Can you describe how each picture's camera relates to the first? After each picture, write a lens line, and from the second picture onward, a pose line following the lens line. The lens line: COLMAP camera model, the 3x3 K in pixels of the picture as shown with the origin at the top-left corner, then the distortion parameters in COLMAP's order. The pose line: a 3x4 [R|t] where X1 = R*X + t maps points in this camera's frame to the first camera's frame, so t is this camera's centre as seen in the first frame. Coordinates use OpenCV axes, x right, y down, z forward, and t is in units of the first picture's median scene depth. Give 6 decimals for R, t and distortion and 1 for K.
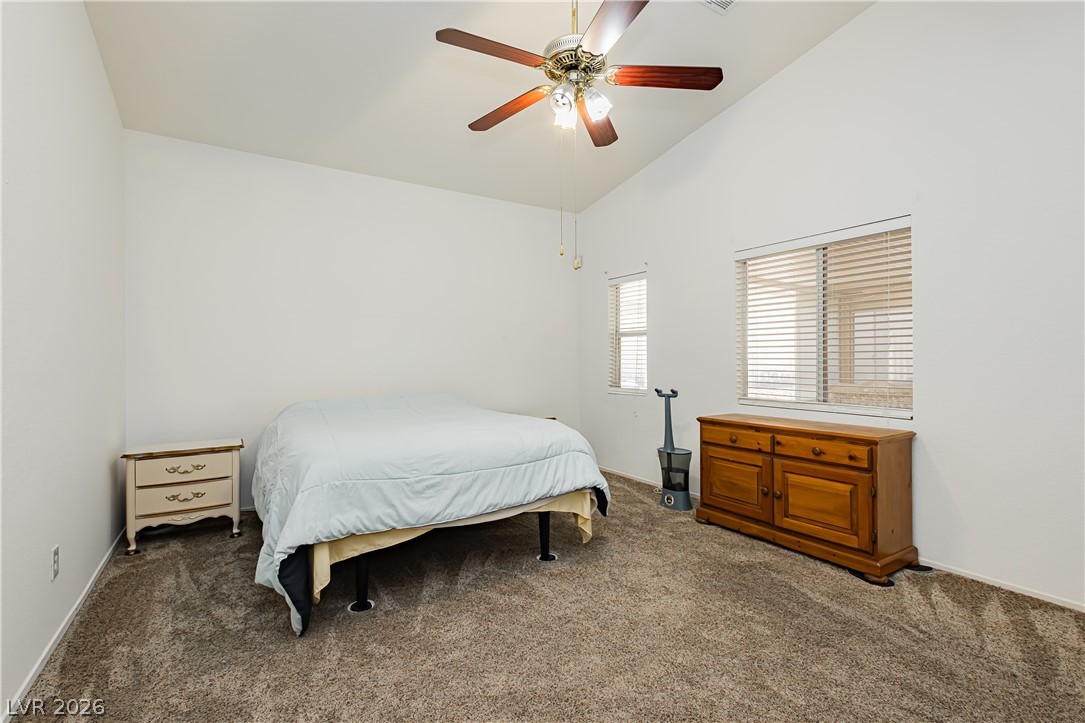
lens RADIAL K [[509.7, 0, 540.6], [0, 509.7, 354.3], [0, 0, 1]] dist [0.004576, -0.000874]
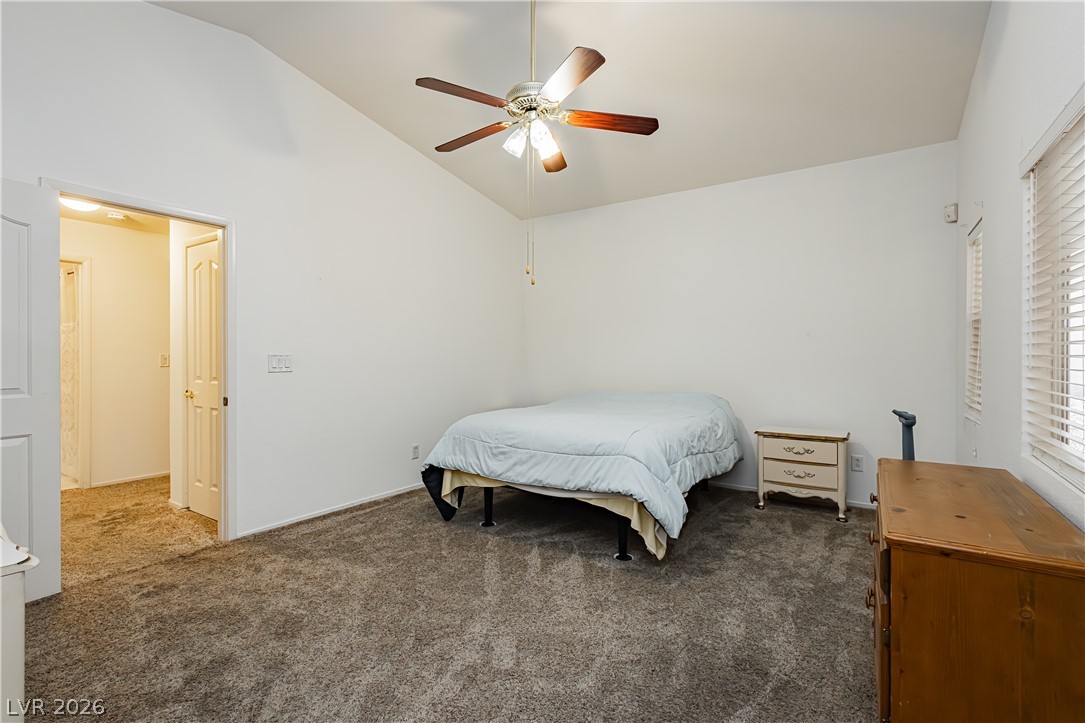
lens RADIAL K [[459.2, 0, 549.1], [0, 459.2, 351.5], [0, 0, 1]] dist [-0.002087, -0.000134]
pose [[0.449301, -0.003973, -0.893372, 0.920459], [-0.001357, 0.999986, -0.005130, -0.010601], [0.893379, 0.003517, 0.449289, 0.529111]]
